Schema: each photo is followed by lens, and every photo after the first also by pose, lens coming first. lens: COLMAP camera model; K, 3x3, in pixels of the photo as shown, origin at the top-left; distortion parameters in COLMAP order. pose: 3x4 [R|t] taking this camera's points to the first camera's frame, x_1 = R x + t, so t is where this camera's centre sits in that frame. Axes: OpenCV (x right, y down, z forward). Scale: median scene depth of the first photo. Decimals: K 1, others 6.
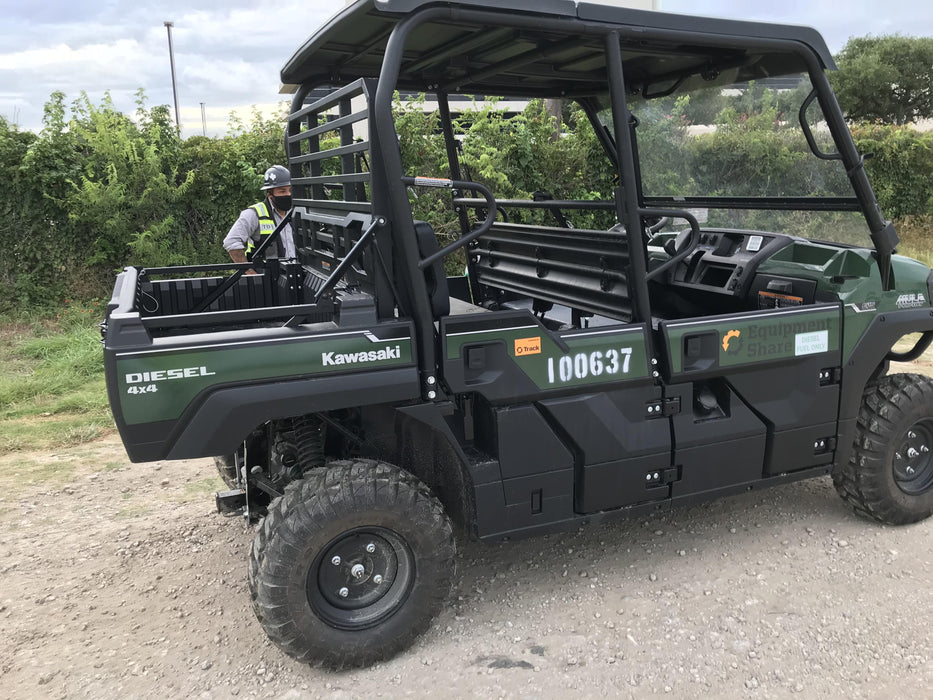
lens RADIAL K [[703.0, 0, 486.3], [0, 703.0, 347.3], [0, 0, 1]] dist [0.061316, -0.100443]
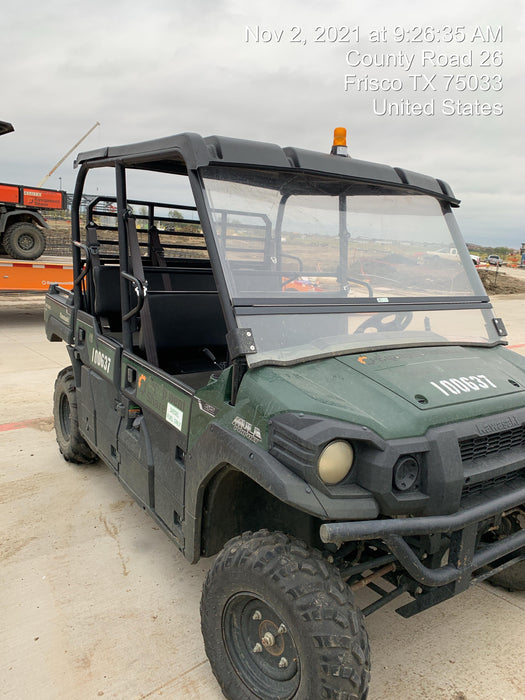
lens RADIAL K [[531.1, 0, 262.5], [0, 531.1, 350.0], [0, 0, 1]] dist [0.007296, -0.003162]
pose [[0.214557, 0.231941, -0.948772, 1.410509], [-0.292317, 0.942118, 0.164209, -0.313778], [0.931942, 0.242110, 0.269938, 1.008041]]
